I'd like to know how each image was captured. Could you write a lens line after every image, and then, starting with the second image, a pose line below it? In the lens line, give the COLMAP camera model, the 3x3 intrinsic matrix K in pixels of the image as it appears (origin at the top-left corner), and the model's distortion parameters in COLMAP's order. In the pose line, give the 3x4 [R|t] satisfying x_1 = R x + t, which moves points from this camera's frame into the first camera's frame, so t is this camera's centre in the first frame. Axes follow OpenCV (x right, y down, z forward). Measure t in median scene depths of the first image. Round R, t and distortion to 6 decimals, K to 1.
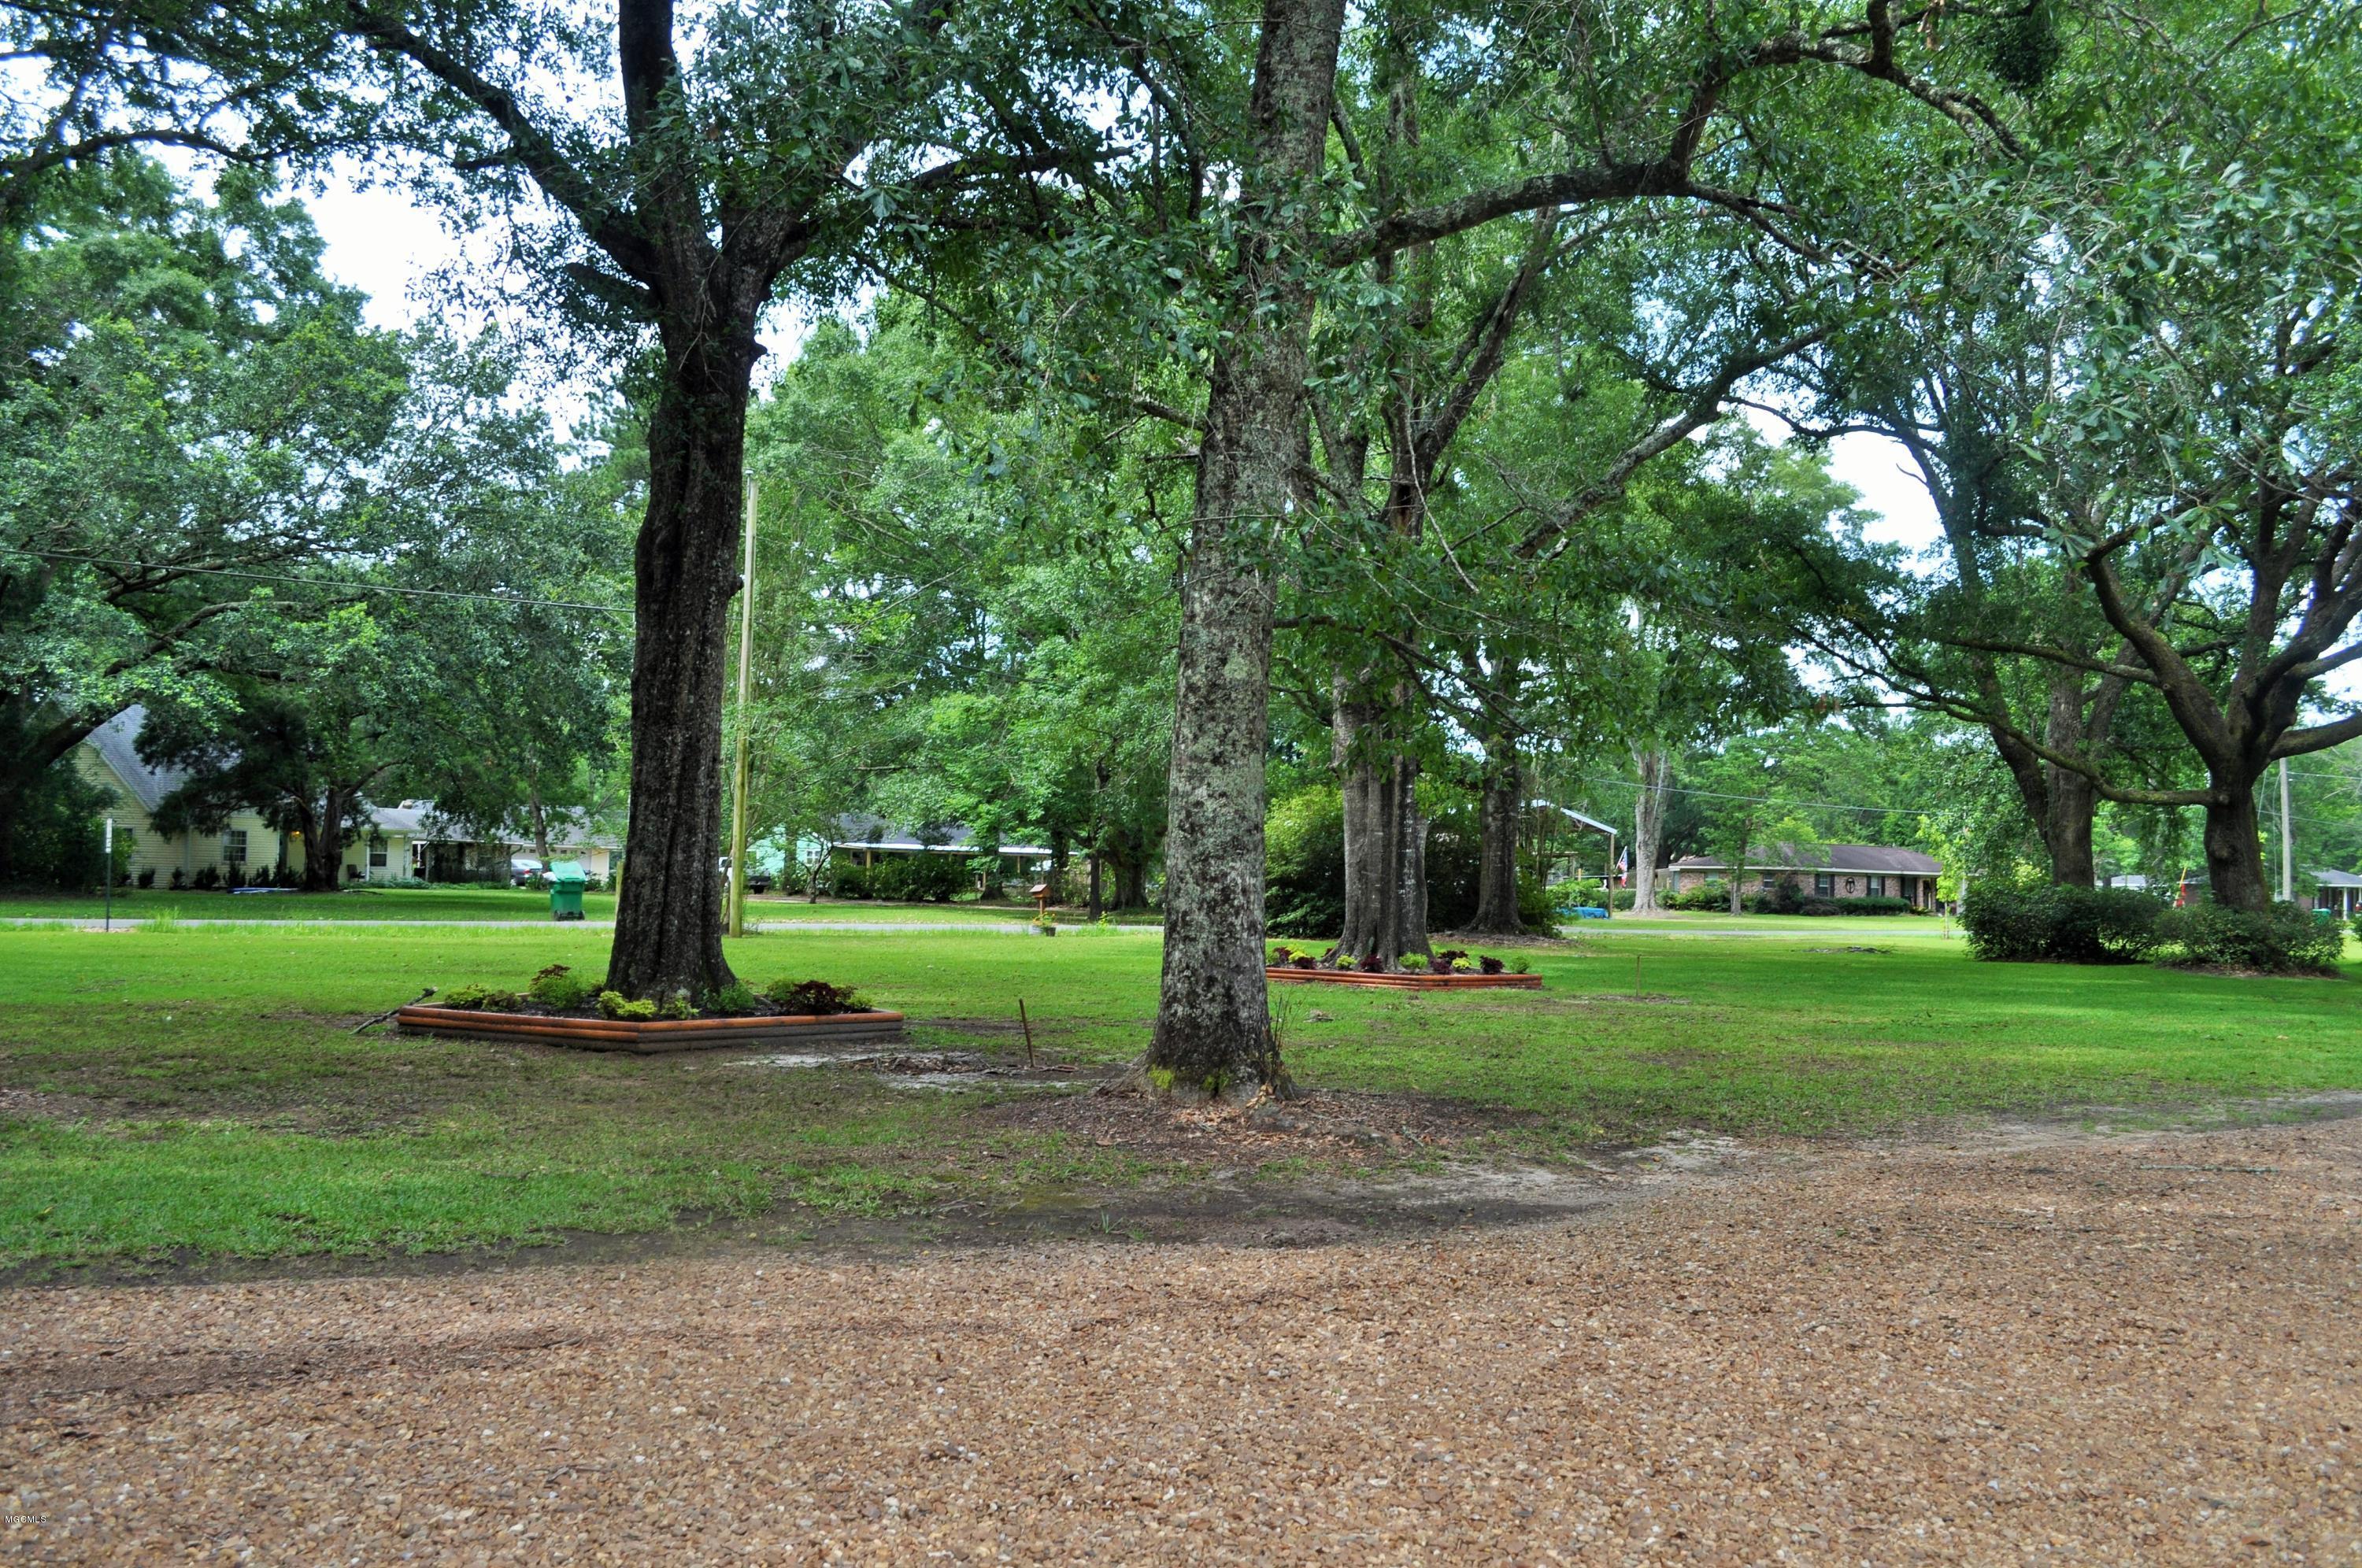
lens RADIAL K [[2049.6, 0, 1184.8], [0, 2049.6, 791.3], [0, 0, 1]] dist [-0.078587, 0.006458]
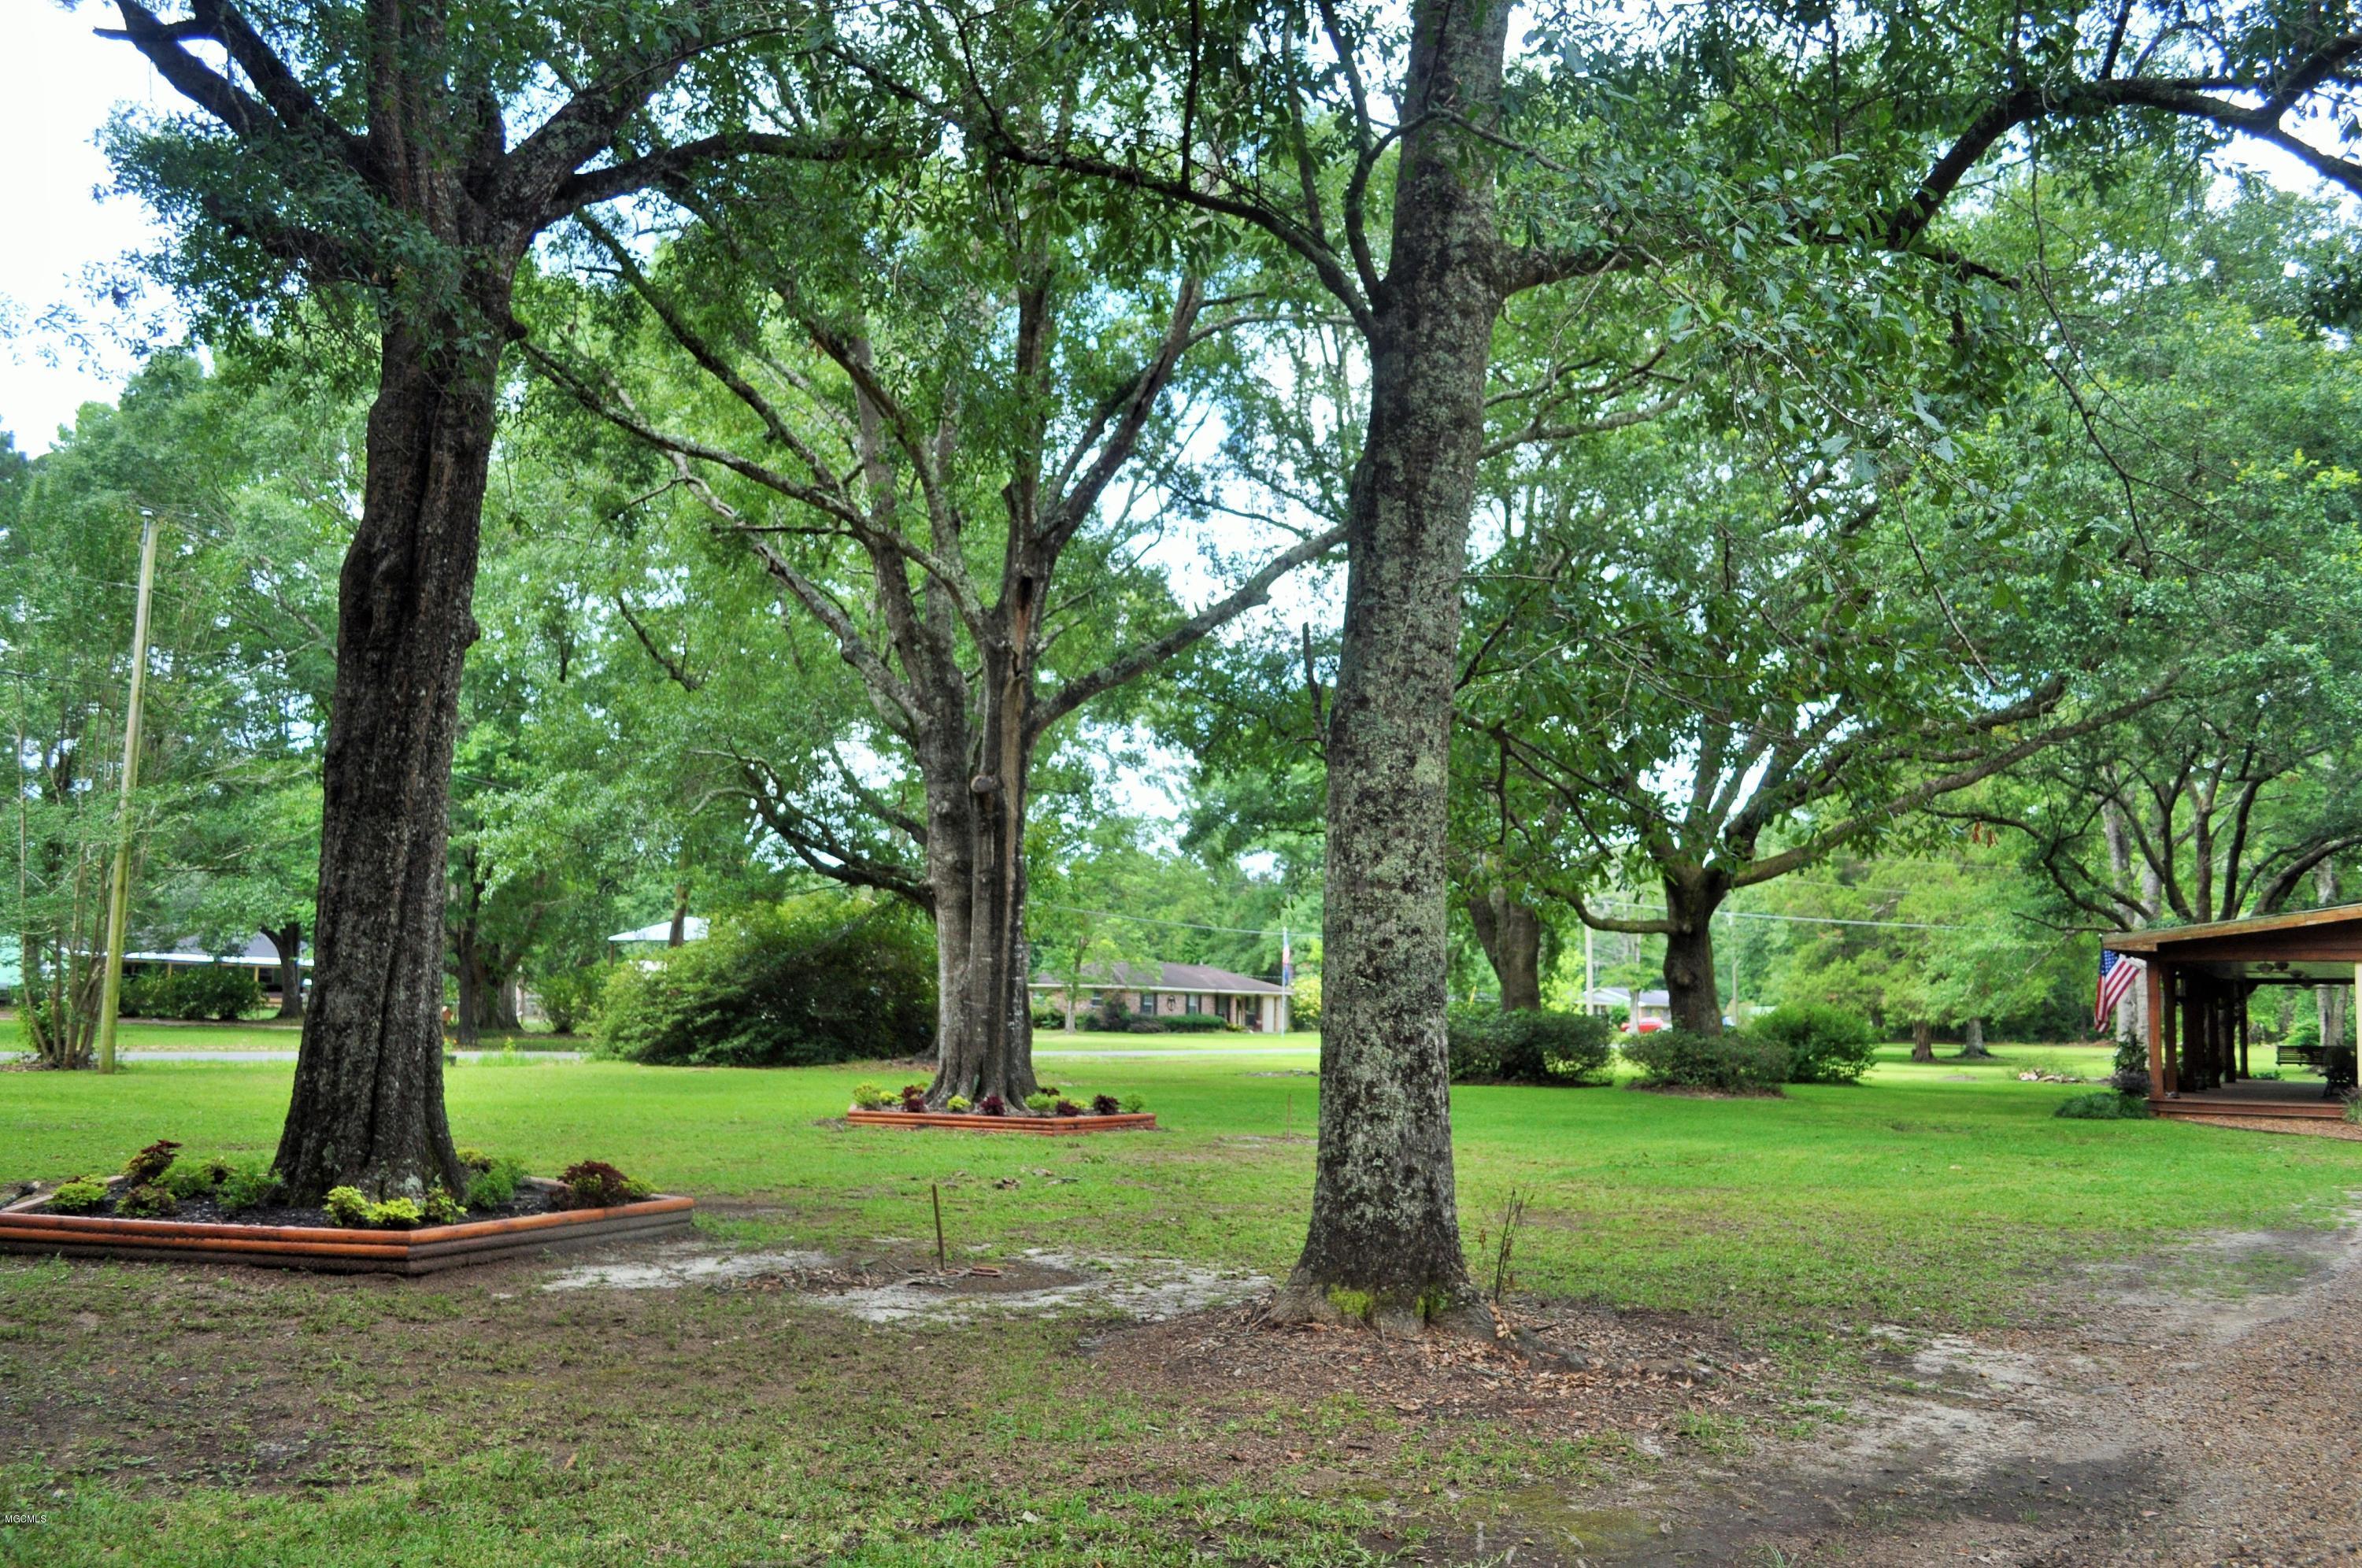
lens RADIAL K [[2049.6, 0, 1177.7], [0, 2049.6, 796.7], [0, 0, 1]] dist [-0.078587, 0.006458]
pose [[0.936923, 0.033410, 0.347934, -0.246673], [-0.014971, 0.998344, -0.055549, -0.003450], [-0.349214, 0.046836, 0.935872, 0.217467]]
